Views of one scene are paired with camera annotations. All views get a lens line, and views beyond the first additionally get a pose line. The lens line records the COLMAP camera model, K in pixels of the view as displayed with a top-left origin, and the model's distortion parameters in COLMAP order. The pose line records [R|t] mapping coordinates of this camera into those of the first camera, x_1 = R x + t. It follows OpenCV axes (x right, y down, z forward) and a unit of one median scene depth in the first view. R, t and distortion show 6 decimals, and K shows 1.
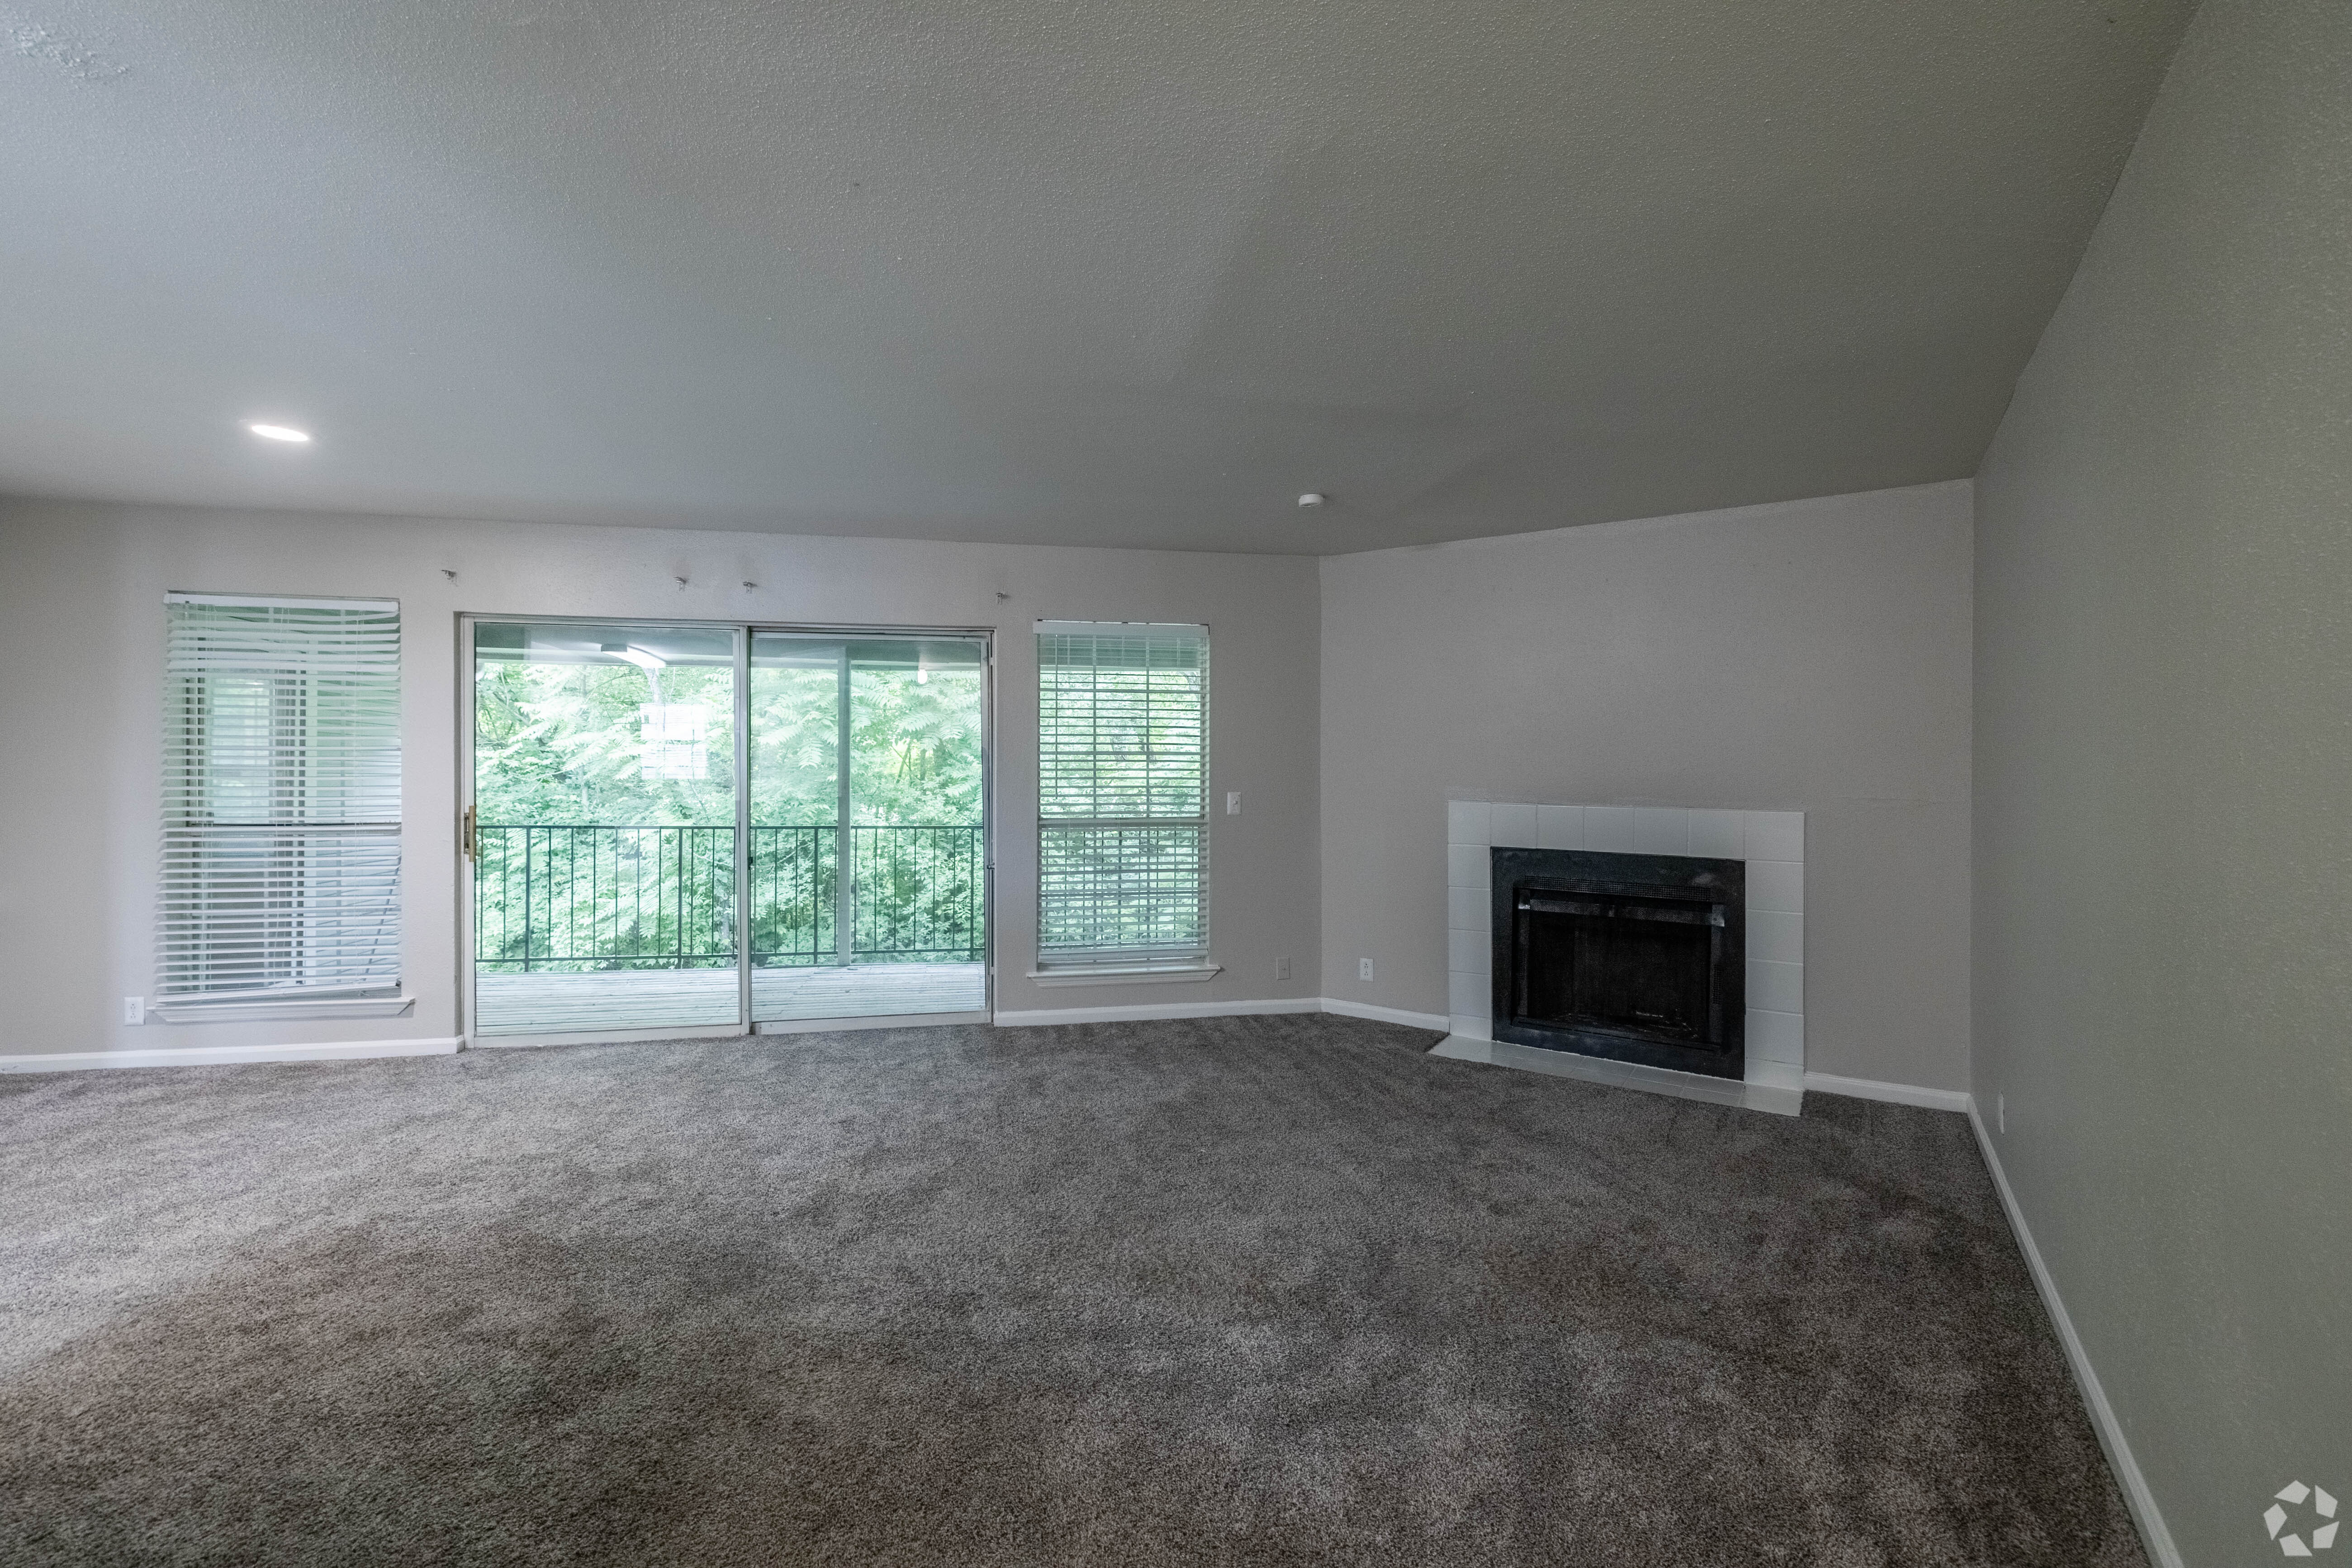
lens RADIAL K [[1000.0, 0, 1165.7], [0, 1000.0, 770.3], [0, 0, 1]] dist [-0.000351, 0.000036]
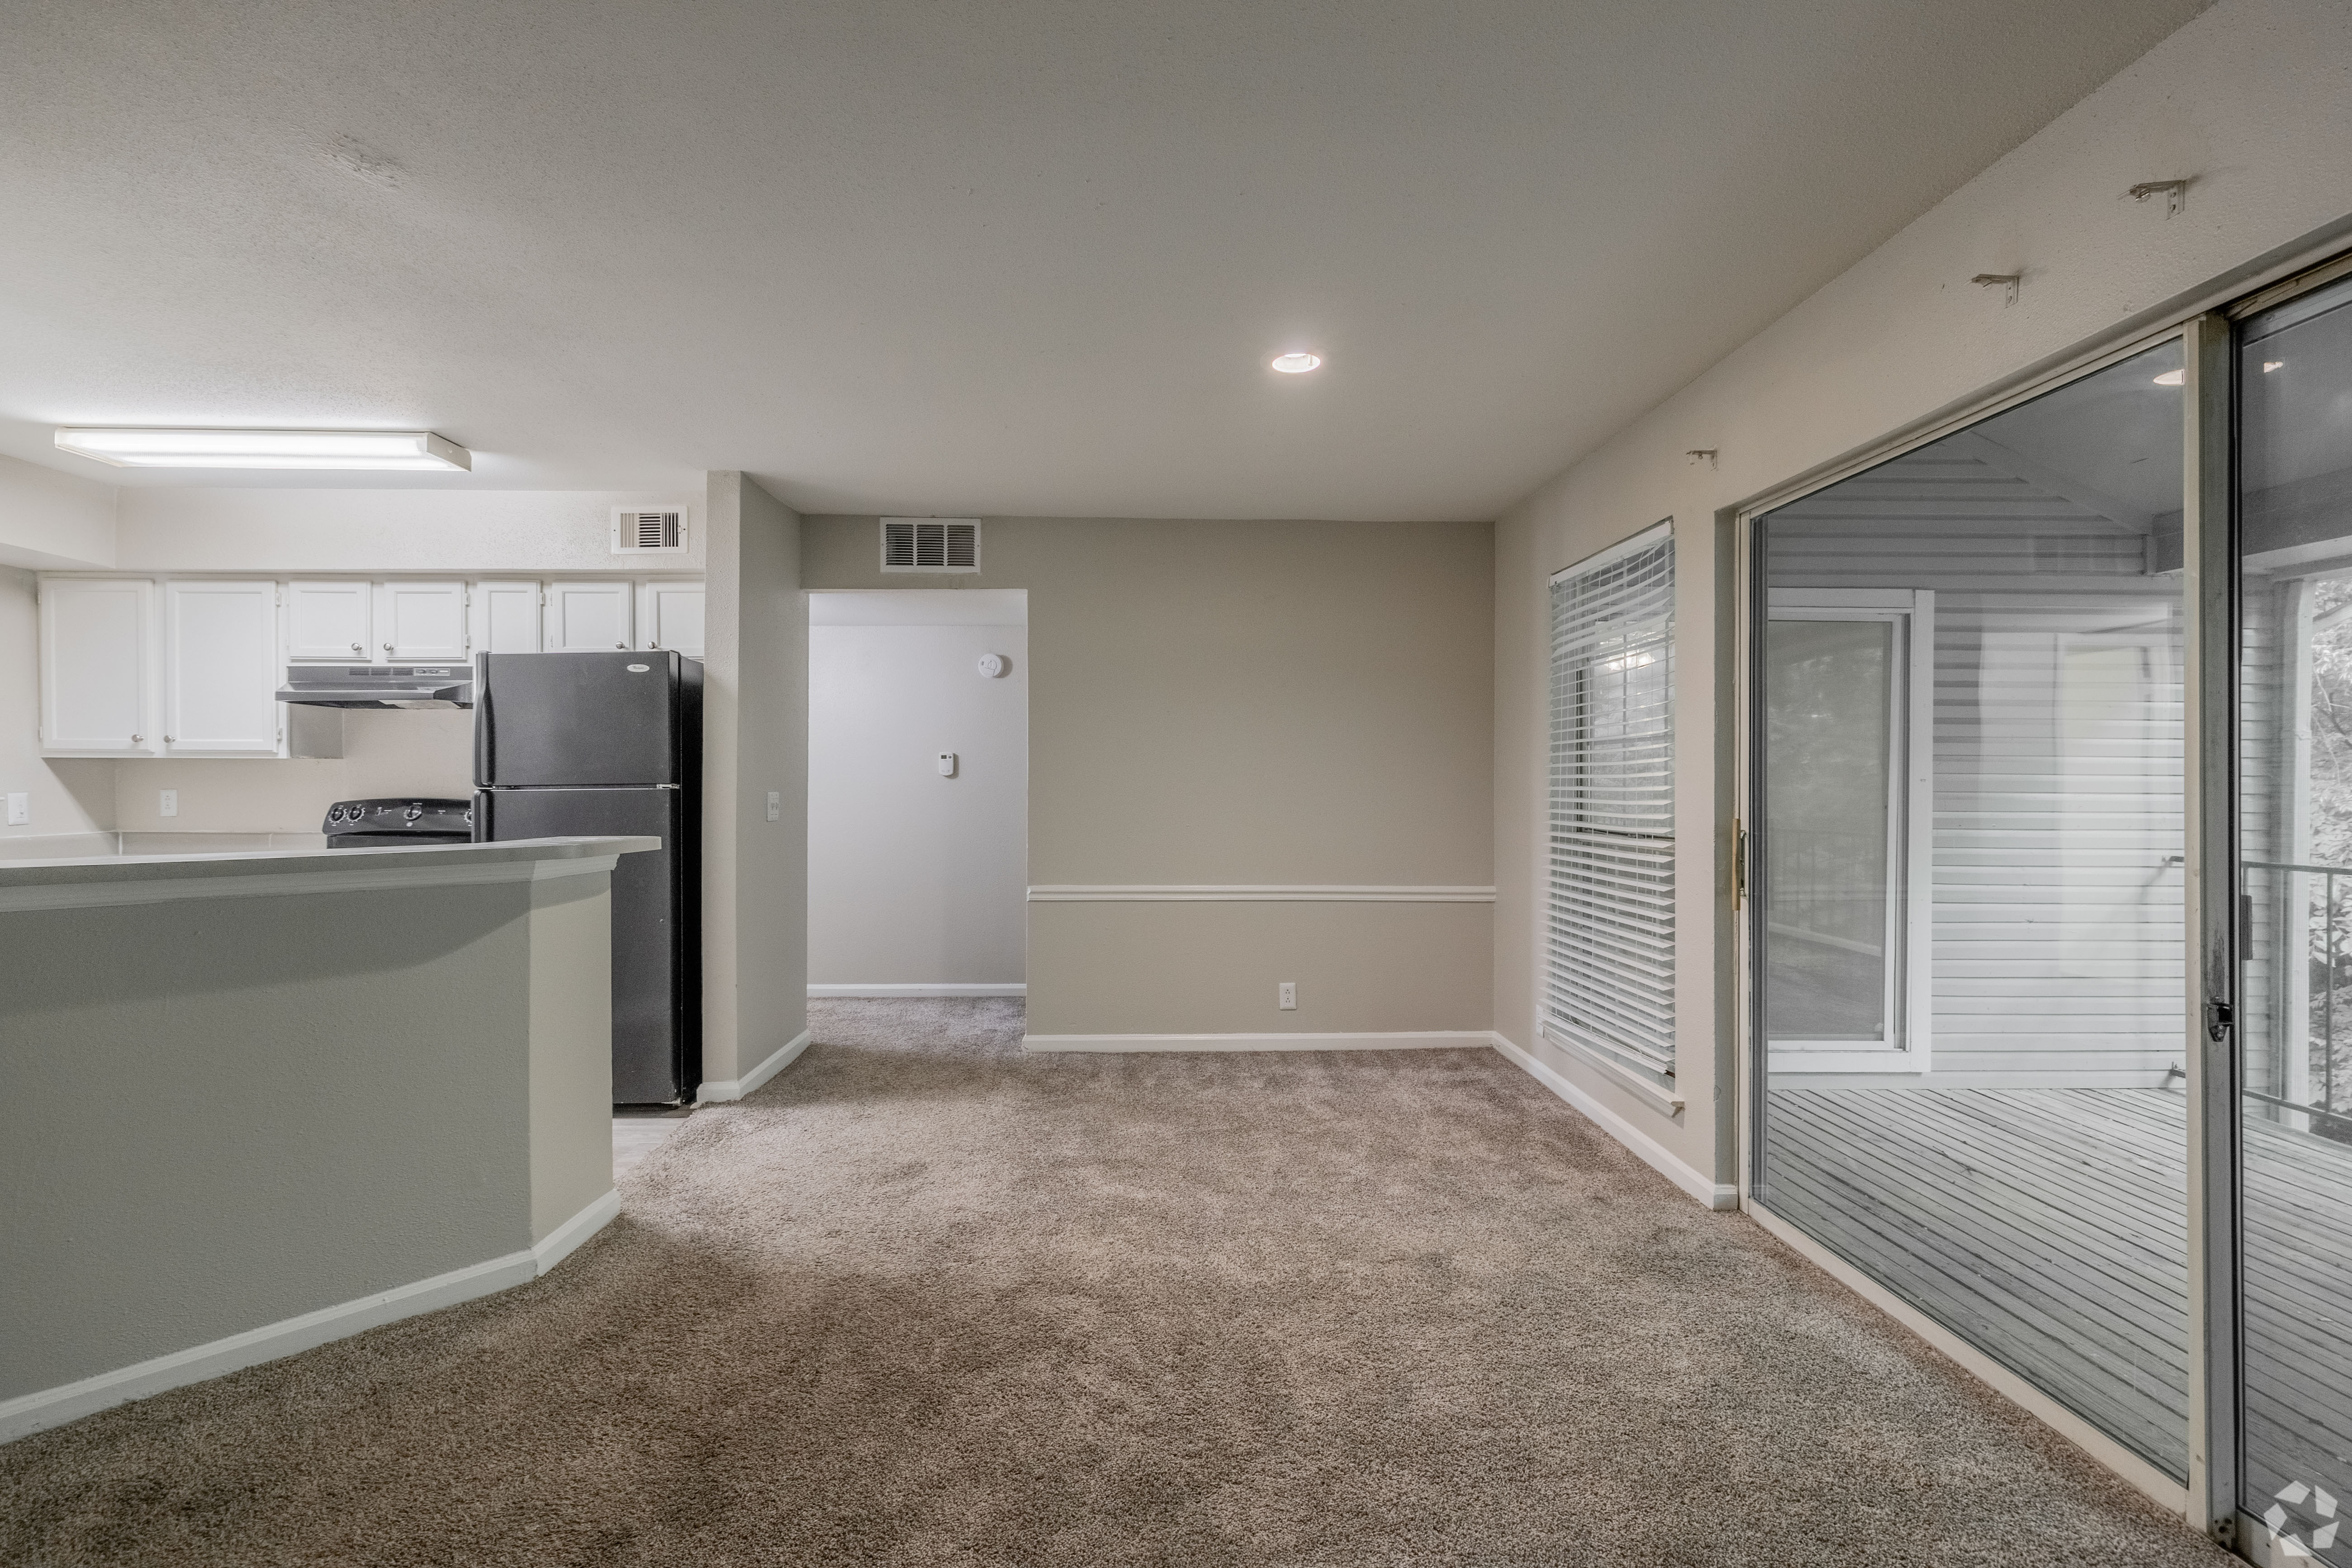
lens RADIAL K [[1011.1, 0, 1176.0], [0, 1011.1, 784.0], [0, 0, 1]] dist [-0.001227, 0.000363]
pose [[-0.129823, -0.003496, -0.991531, -0.043854], [-0.021840, 0.999761, -0.000665, 0.027048], [0.991297, 0.021569, -0.129868, 0.954984]]
